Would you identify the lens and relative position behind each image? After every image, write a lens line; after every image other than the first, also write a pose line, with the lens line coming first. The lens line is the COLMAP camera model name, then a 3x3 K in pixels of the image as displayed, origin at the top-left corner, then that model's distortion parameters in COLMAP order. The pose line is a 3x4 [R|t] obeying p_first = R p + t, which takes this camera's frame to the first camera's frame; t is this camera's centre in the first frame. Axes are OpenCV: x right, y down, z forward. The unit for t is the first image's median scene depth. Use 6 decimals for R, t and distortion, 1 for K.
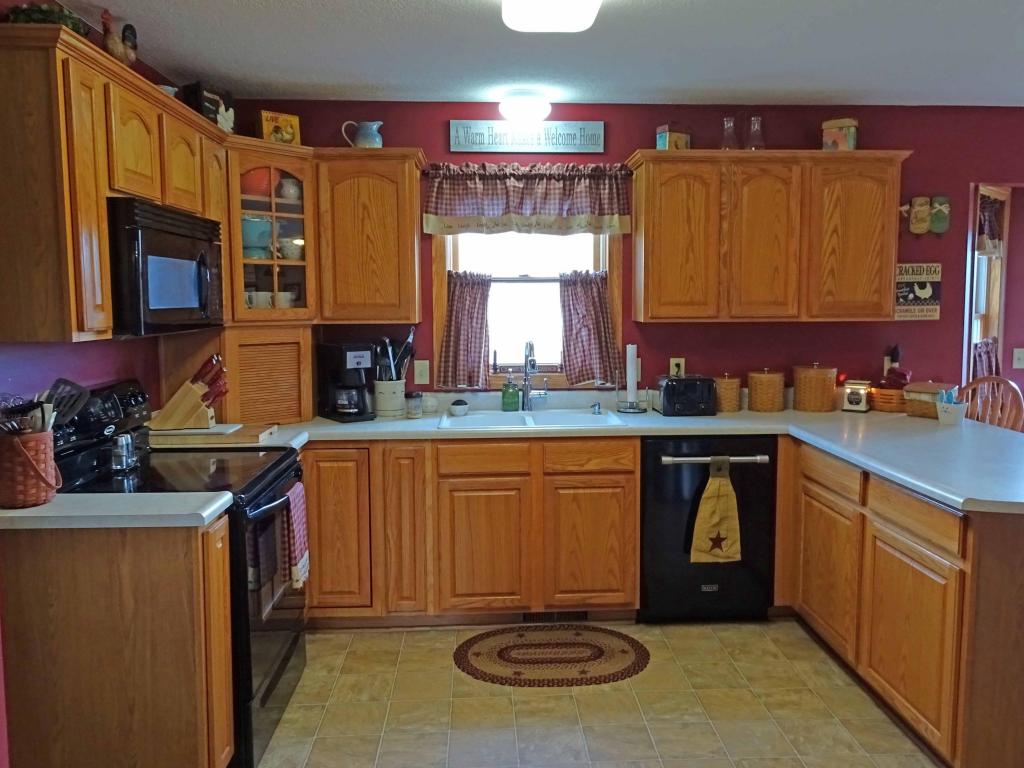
lens RADIAL K [[809.0, 0, 534.8], [0, 809.0, 374.1], [0, 0, 1]] dist [0.007064, 0.003253]
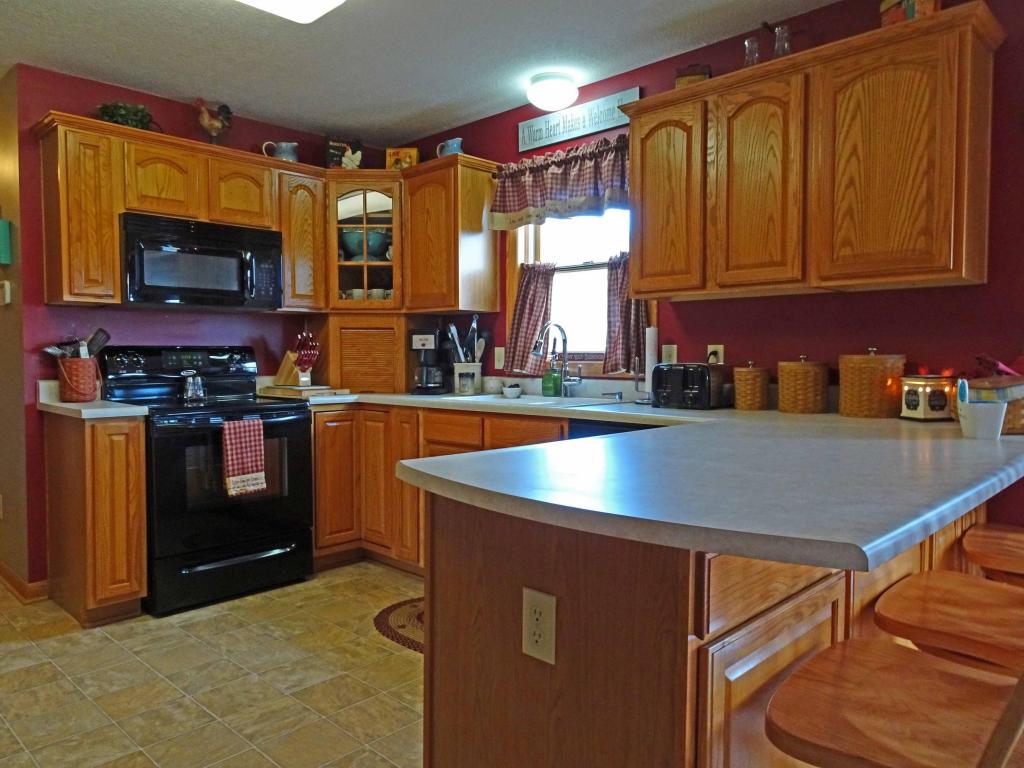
lens RADIAL K [[727.2, 0, 516.4], [0, 727.2, 385.6], [0, 0, 1]] dist [0.010358, -0.003933]
pose [[0.680275, 0.034438, -0.732148, 0.654108], [-0.067365, 0.997605, -0.015668, 0.053281], [0.729855, 0.059980, 0.680966, 0.382056]]
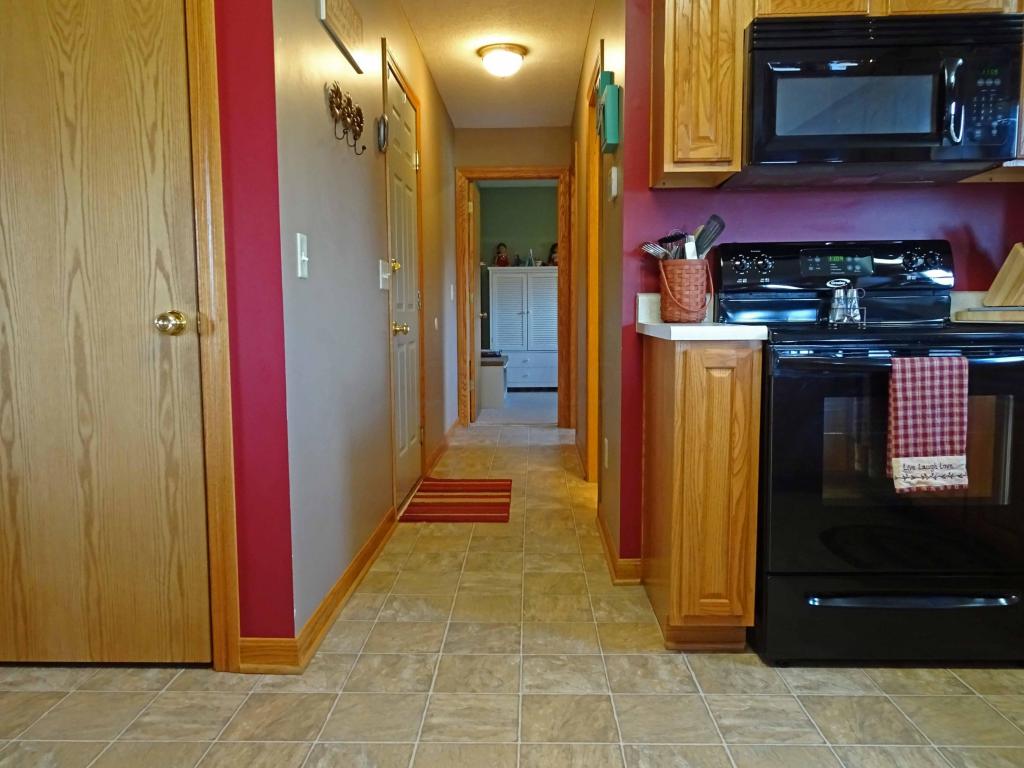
lens RADIAL K [[773.8, 0, 516.5], [0, 773.8, 384.4], [0, 0, 1]] dist [0.019334, -0.006166]
pose [[-0.079375, 0.095405, -0.992269, 0.315914], [-0.081666, 0.991441, 0.101858, 0.091987], [0.993494, 0.089119, -0.070904, 0.511071]]
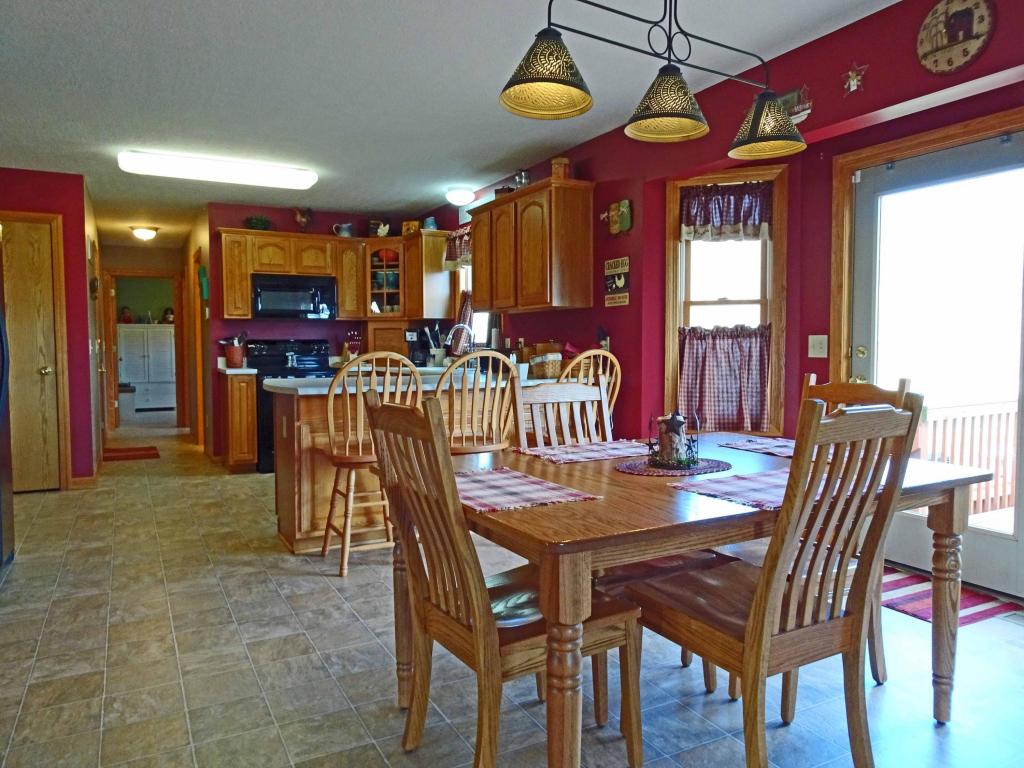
lens RADIAL K [[727.2, 0, 517.2], [0, 727.2, 384.3], [0, 0, 1]] dist [0.010358, -0.003933]
pose [[0.421552, 0.052548, -0.905280, 1.563388], [-0.079619, 0.996609, 0.020774, 0.043286], [0.903302, 0.063321, 0.424307, 0.471963]]
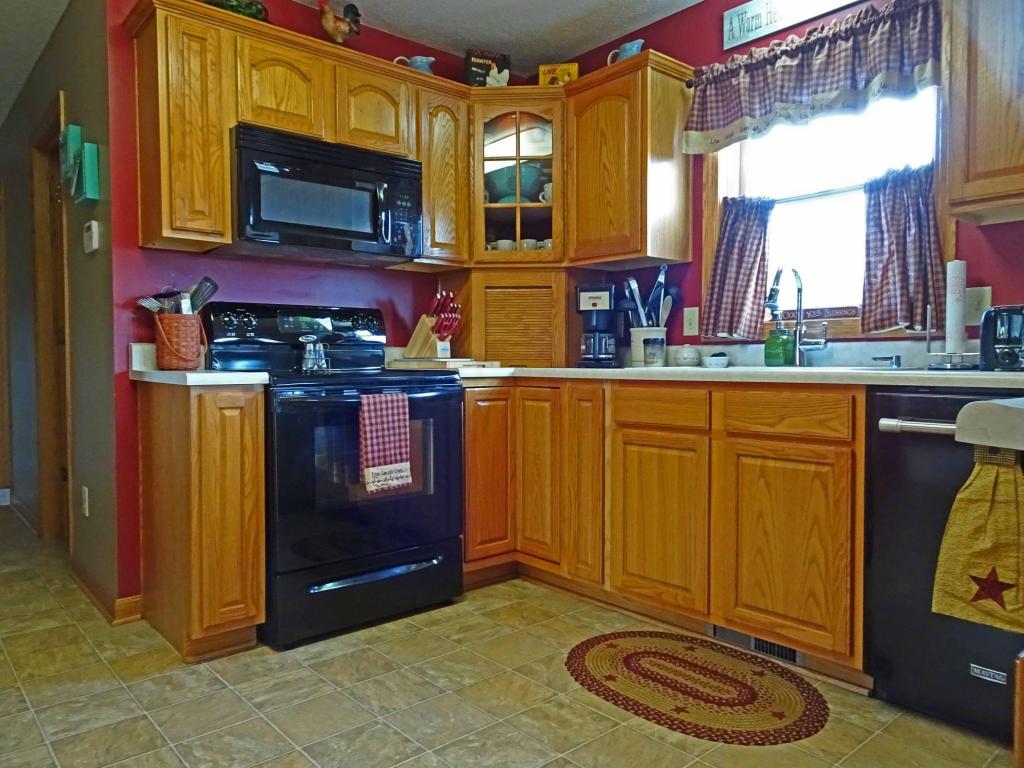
lens RADIAL K [[727.2, 0, 514.9], [0, 727.2, 386.1], [0, 0, 1]] dist [0.010358, -0.003933]
pose [[0.610874, 0.030557, -0.791138, 0.389005], [-0.070197, 0.997410, -0.015679, 0.099197], [0.788610, 0.065113, 0.611437, 0.427113]]
